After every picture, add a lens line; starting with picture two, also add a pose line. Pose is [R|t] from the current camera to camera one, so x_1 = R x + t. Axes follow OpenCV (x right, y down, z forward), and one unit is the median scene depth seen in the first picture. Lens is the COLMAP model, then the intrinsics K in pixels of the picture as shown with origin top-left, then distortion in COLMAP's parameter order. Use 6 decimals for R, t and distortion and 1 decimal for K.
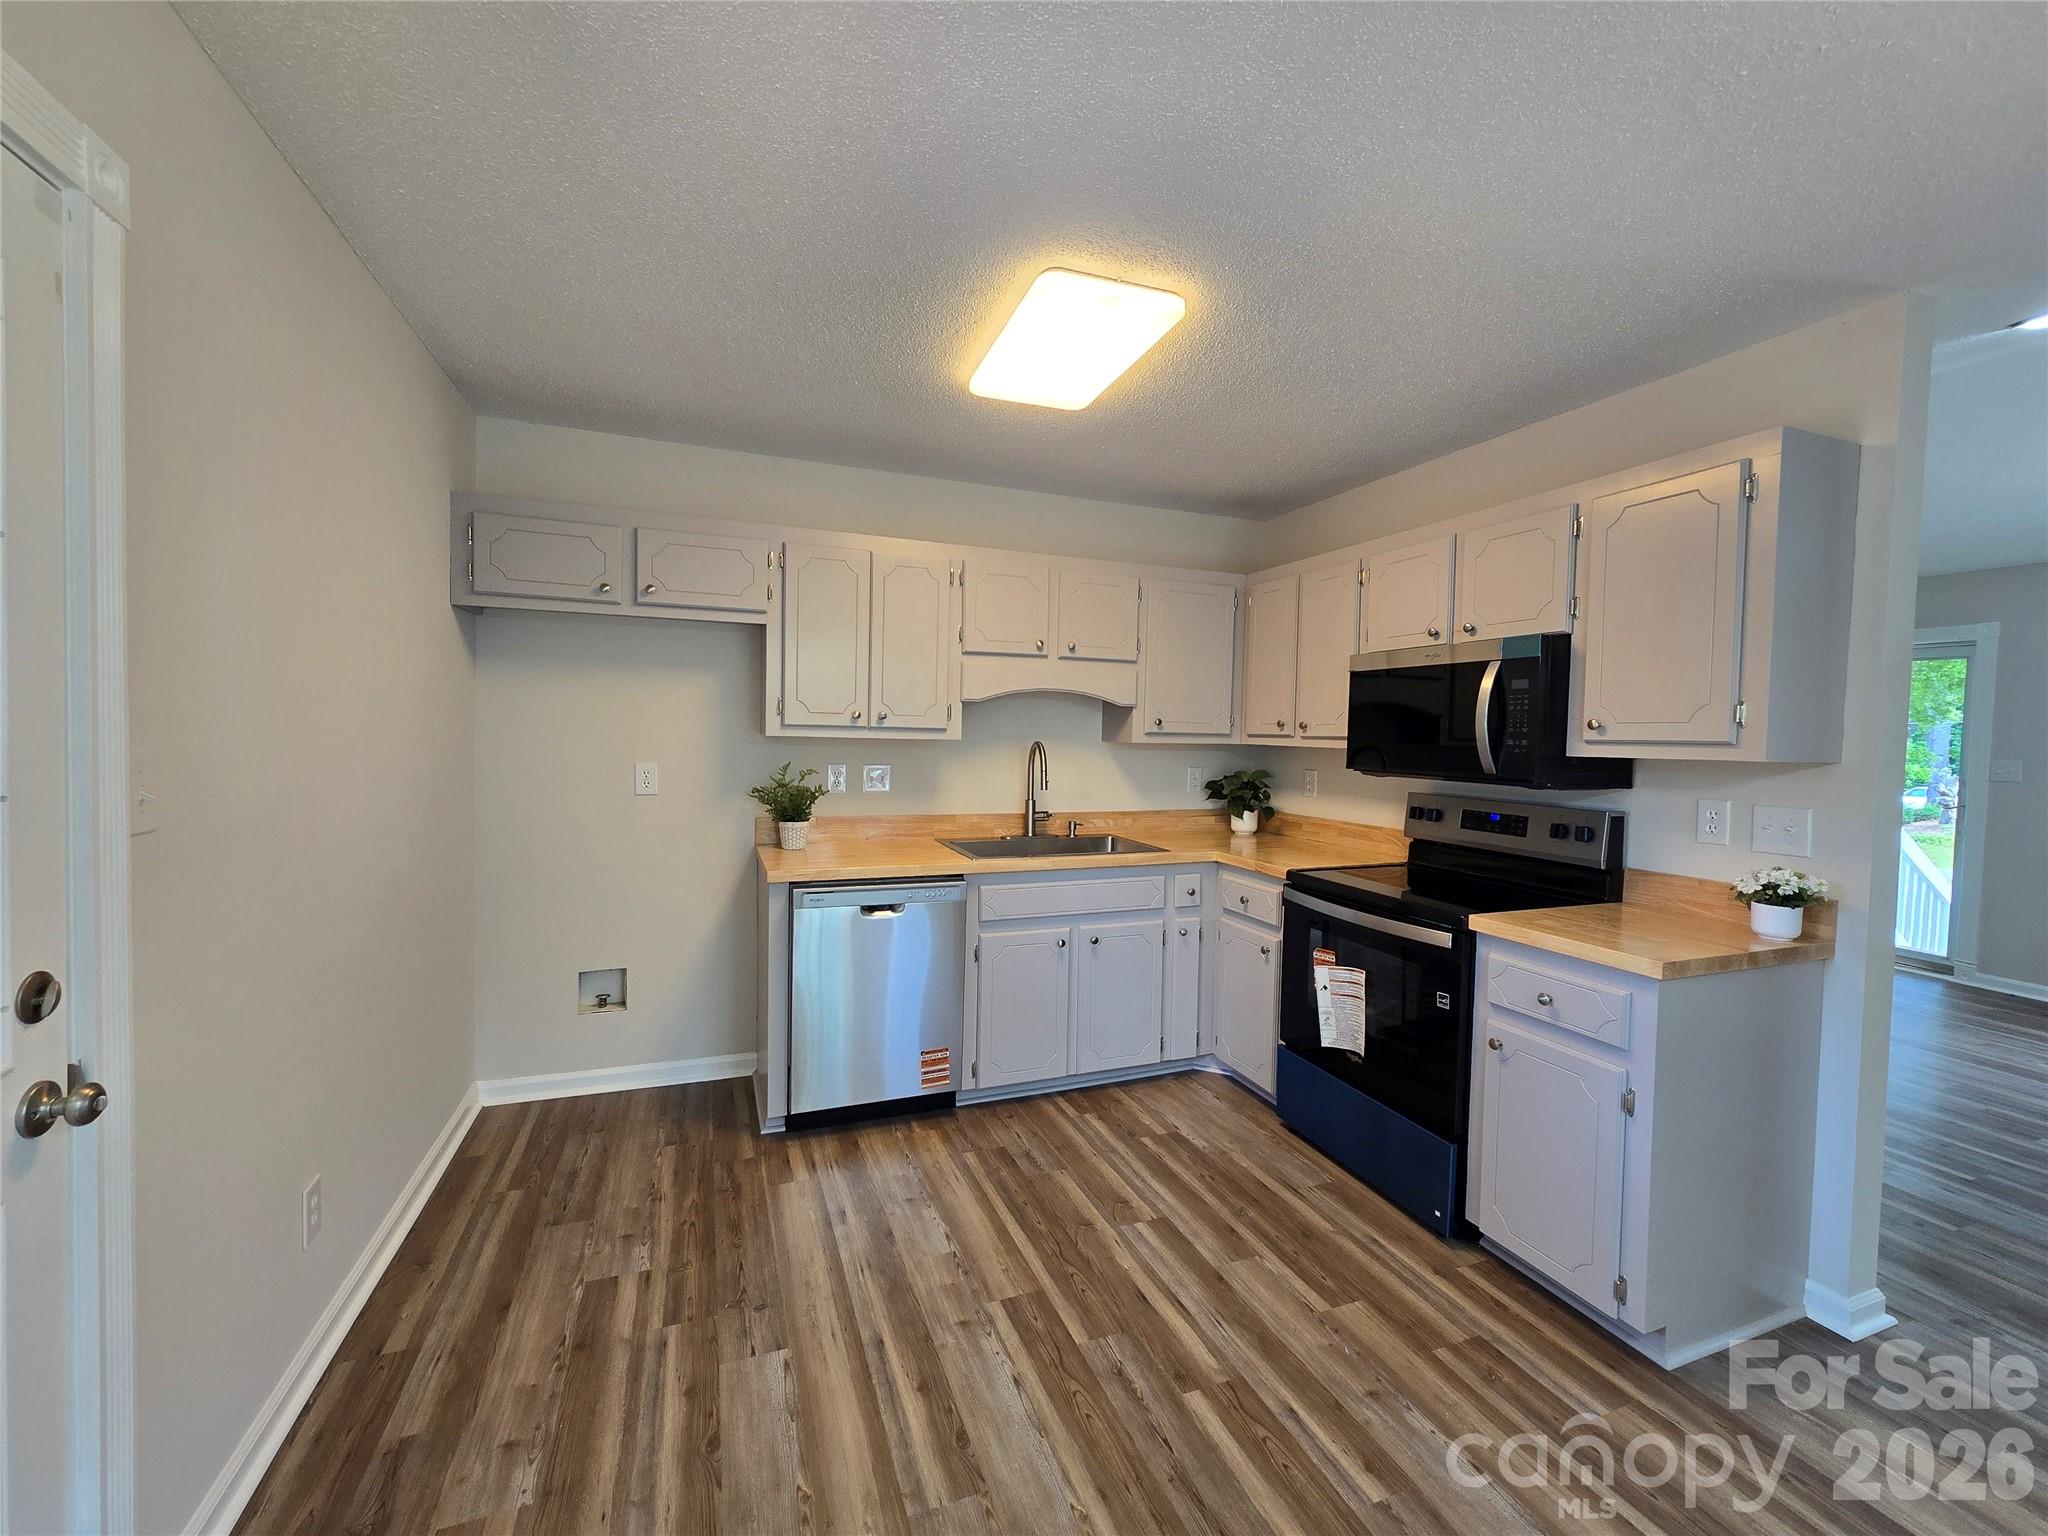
lens RADIAL K [[831.0, 0, 1031.3], [0, 831.0, 746.7], [0, 0, 1]] dist [-0.006593, 0.001189]
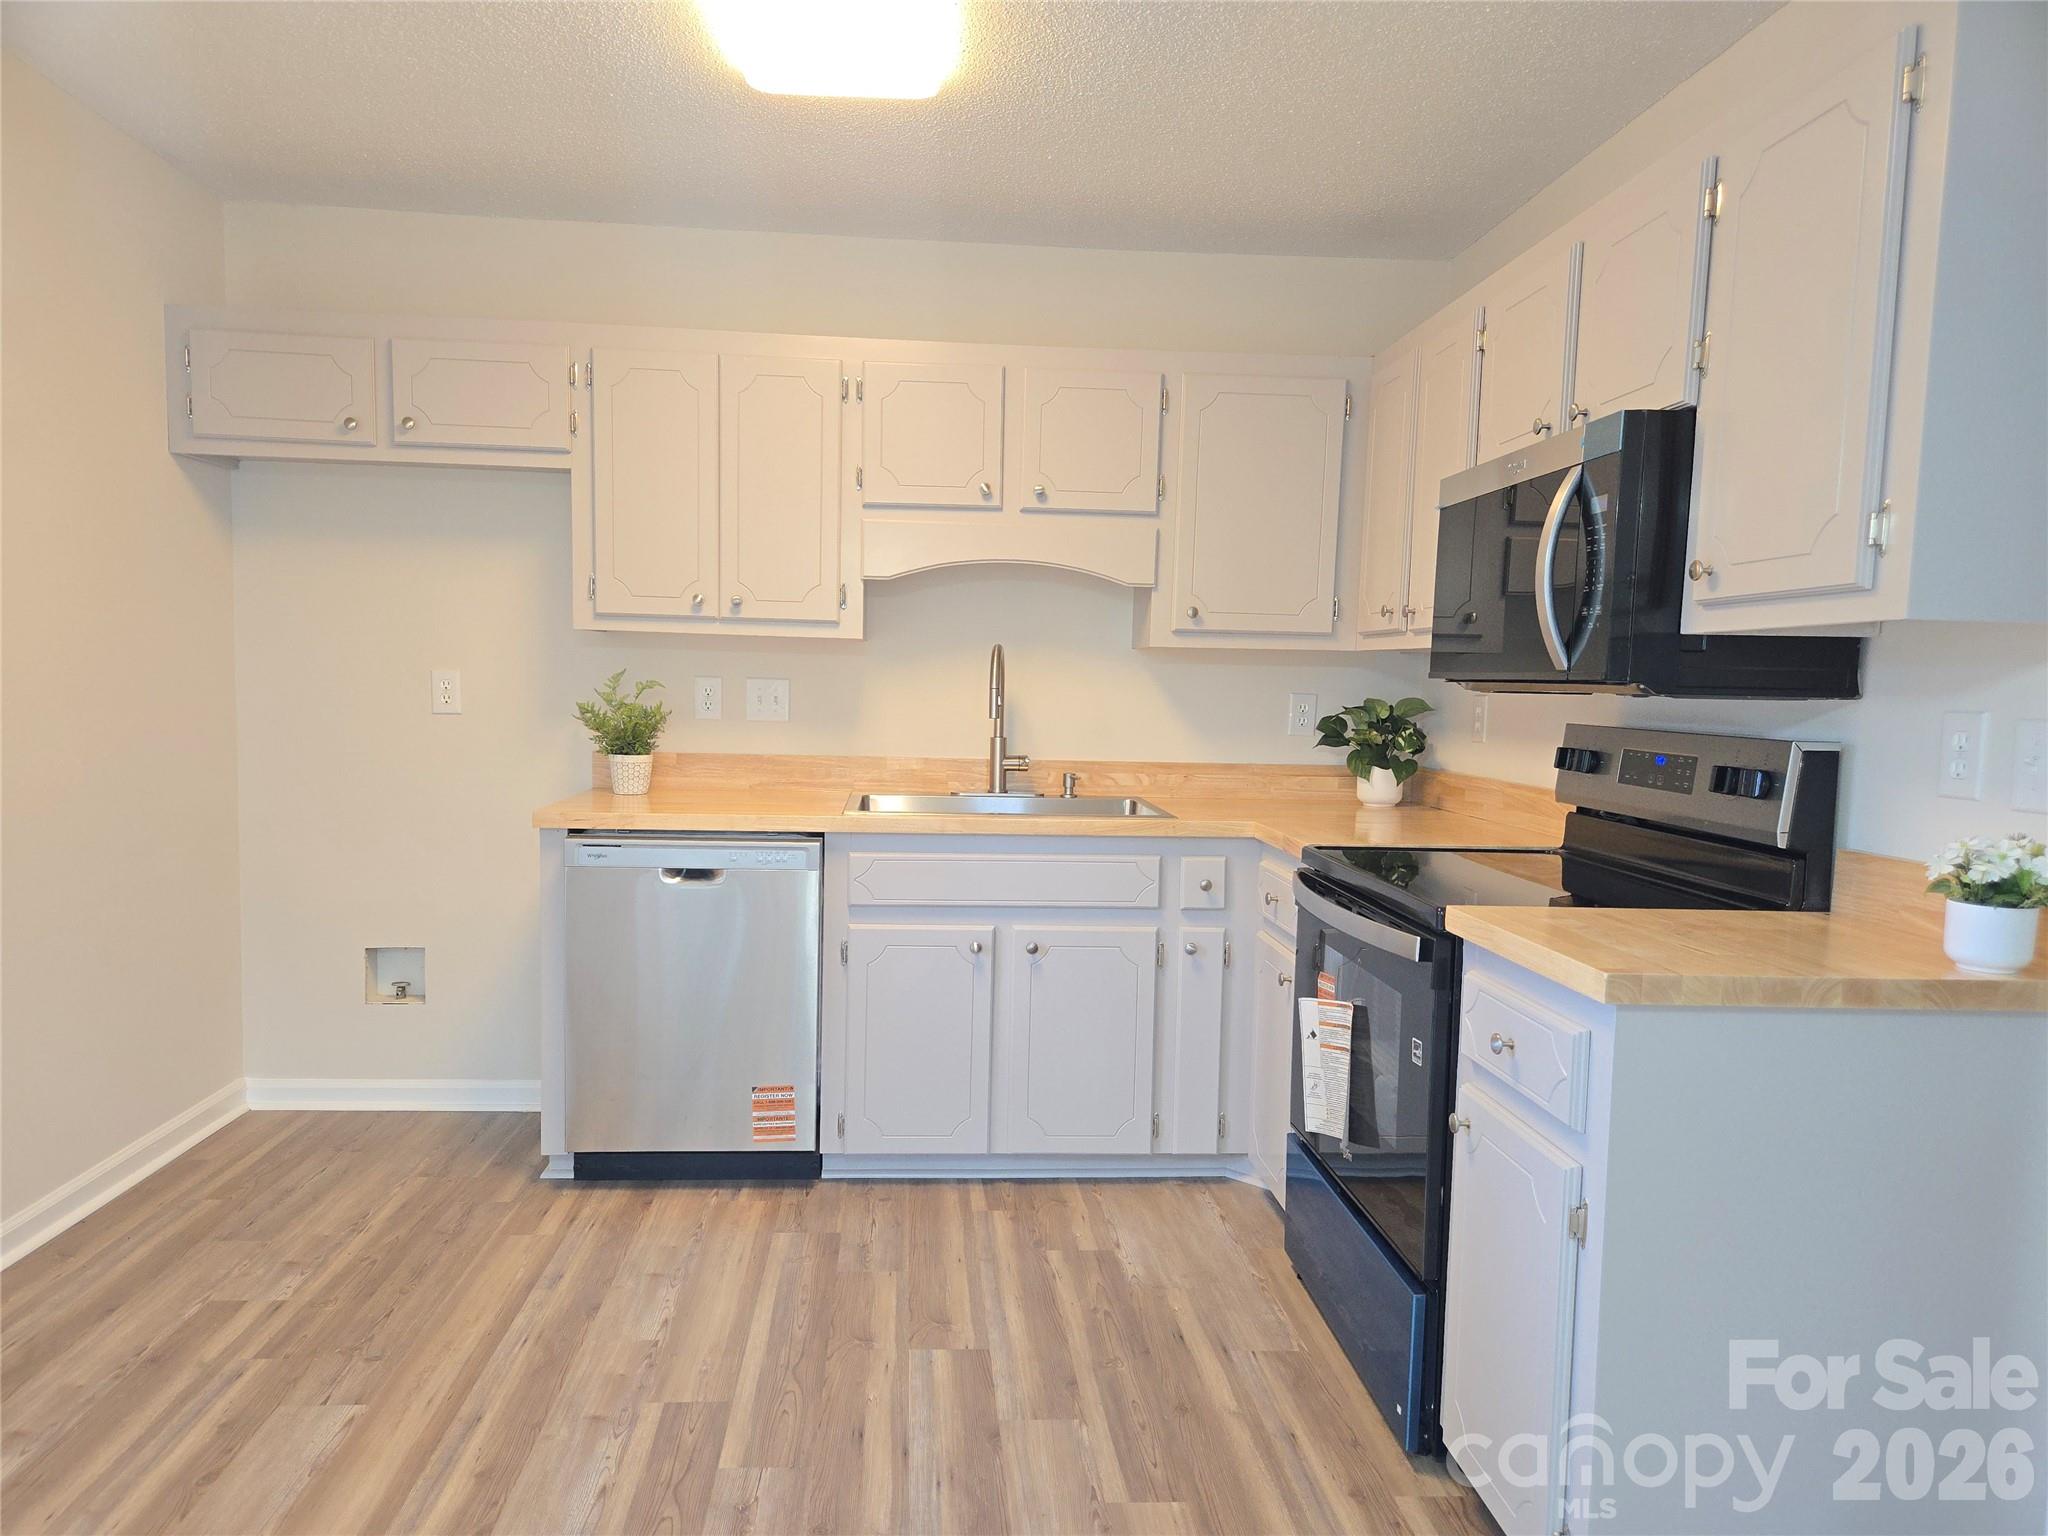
lens RADIAL K [[1375.3, 0, 1040.2], [0, 1375.3, 779.3], [0, 0, 1]] dist [0.061314, -0.053032]
pose [[0.952204, 0.024253, -0.304498, 0.447197], [-0.010477, 0.998850, 0.046794, 0.058556], [0.305283, -0.041368, 0.951363, -0.004570]]
